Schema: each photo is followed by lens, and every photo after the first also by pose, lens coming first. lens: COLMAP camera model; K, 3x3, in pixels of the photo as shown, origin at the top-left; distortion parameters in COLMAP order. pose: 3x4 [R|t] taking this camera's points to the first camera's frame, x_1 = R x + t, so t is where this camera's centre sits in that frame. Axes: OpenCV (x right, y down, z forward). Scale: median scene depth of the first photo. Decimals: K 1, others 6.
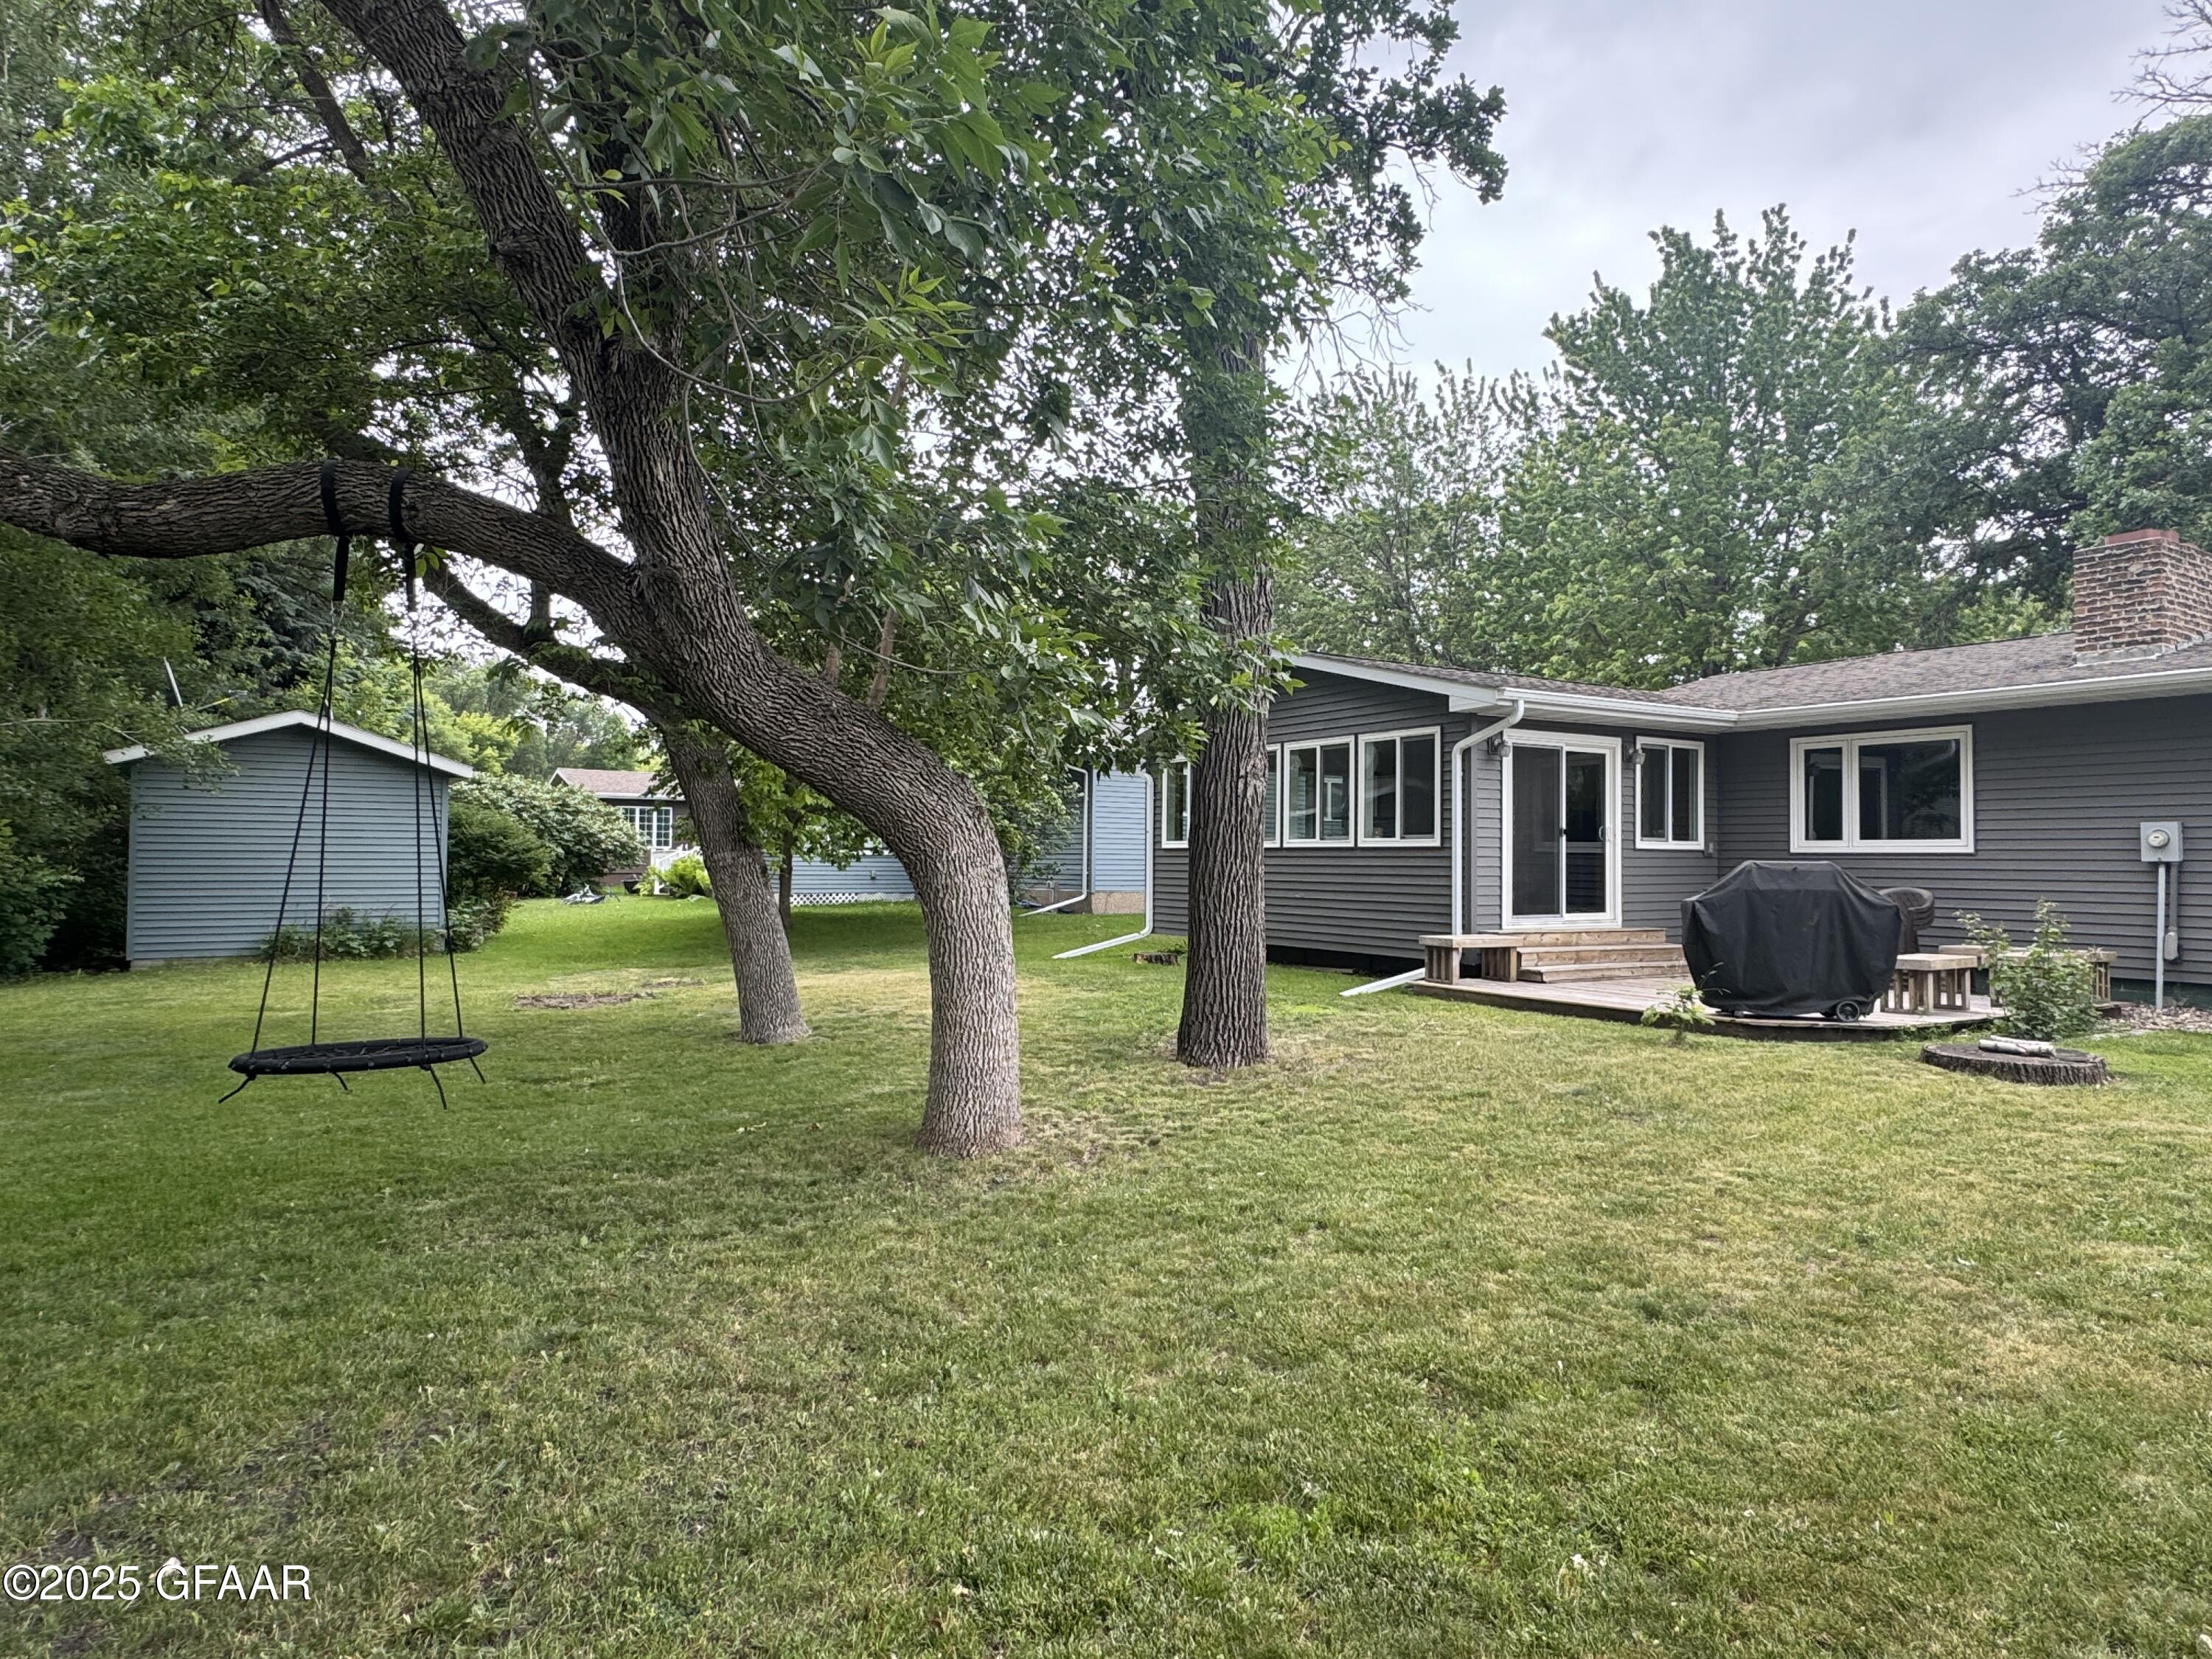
lens RADIAL K [[1284.9, 0, 1108.4], [0, 1284.9, 838.4], [0, 0, 1]] dist [-0.007845, 0.002600]
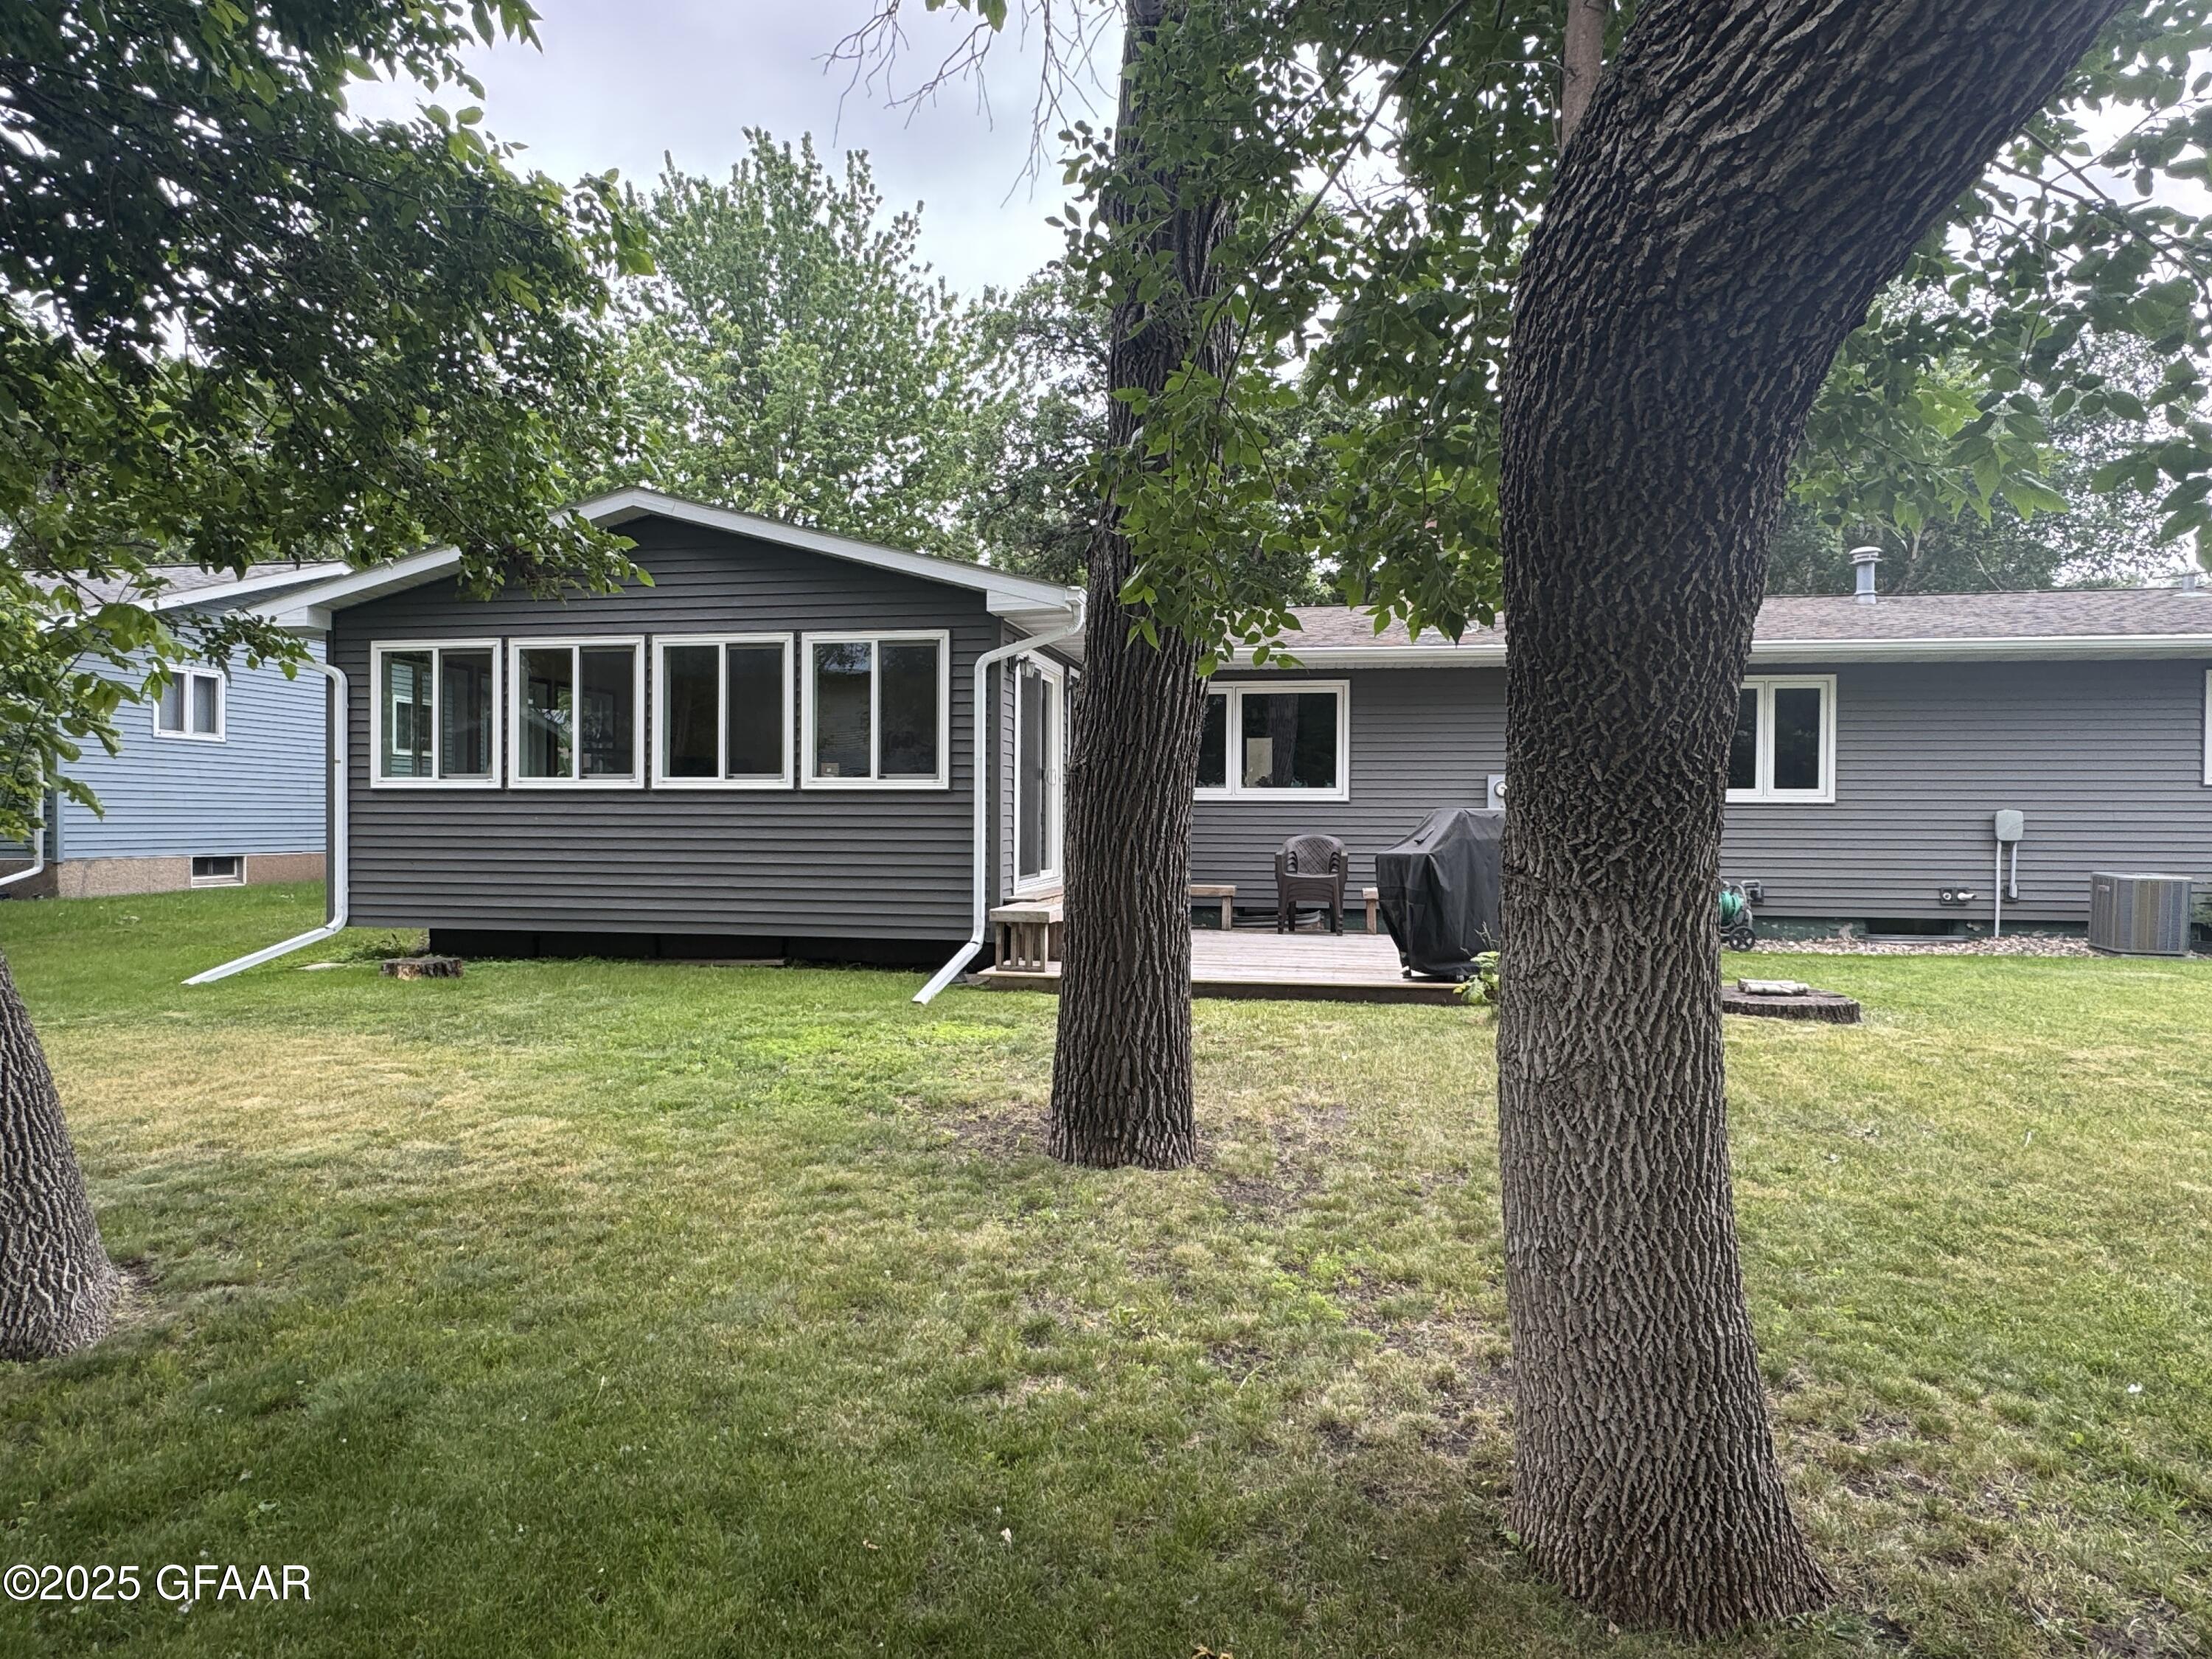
lens RADIAL K [[1284.9, 0, 1112.7], [0, 1284.9, 833.3], [0, 0, 1]] dist [-0.007845, 0.002600]
pose [[0.658634, -0.014538, 0.752323, -0.244602], [-0.012756, 0.999454, 0.030480, 0.007643], [-0.752355, -0.029672, 0.658089, 0.419445]]
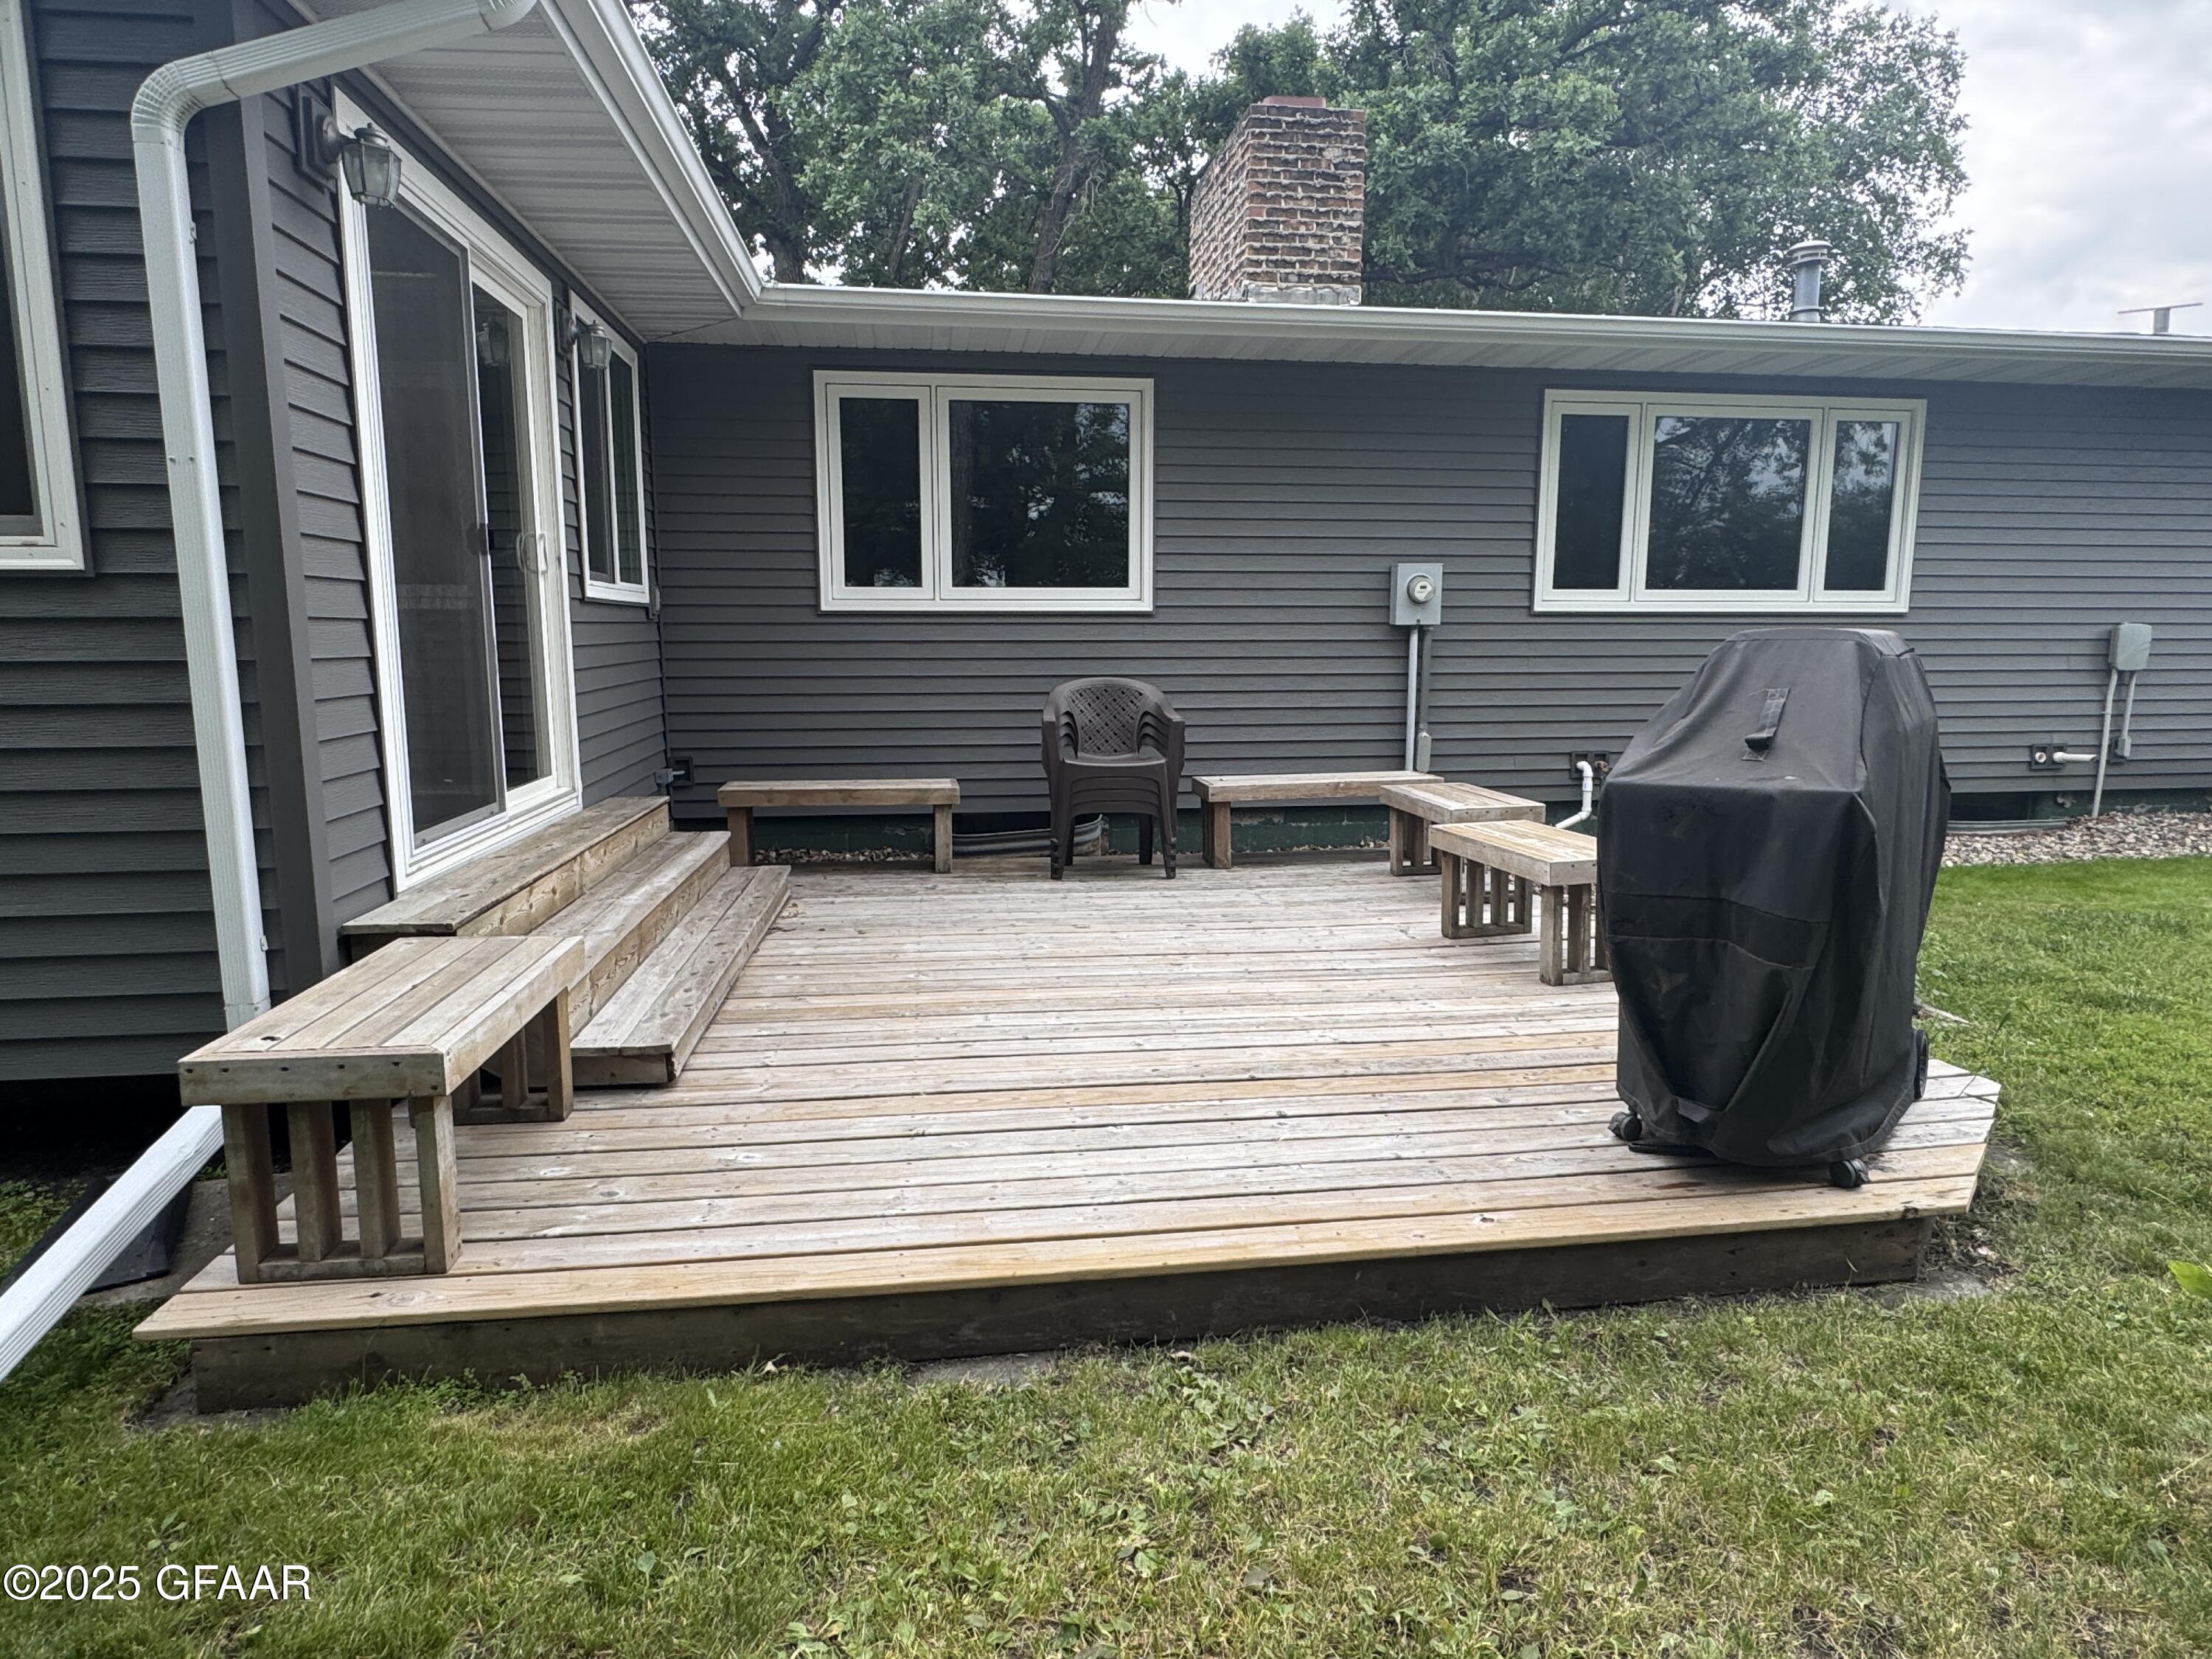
lens RADIAL K [[1284.9, 0, 1102.8], [0, 1284.9, 831.0], [0, 0, 1]] dist [-0.007845, 0.002600]
pose [[0.410304, -0.149529, 0.899606, 0.124611], [-0.010482, 0.985627, 0.168608, 0.010794], [-0.911888, -0.078610, 0.402840, 0.737906]]
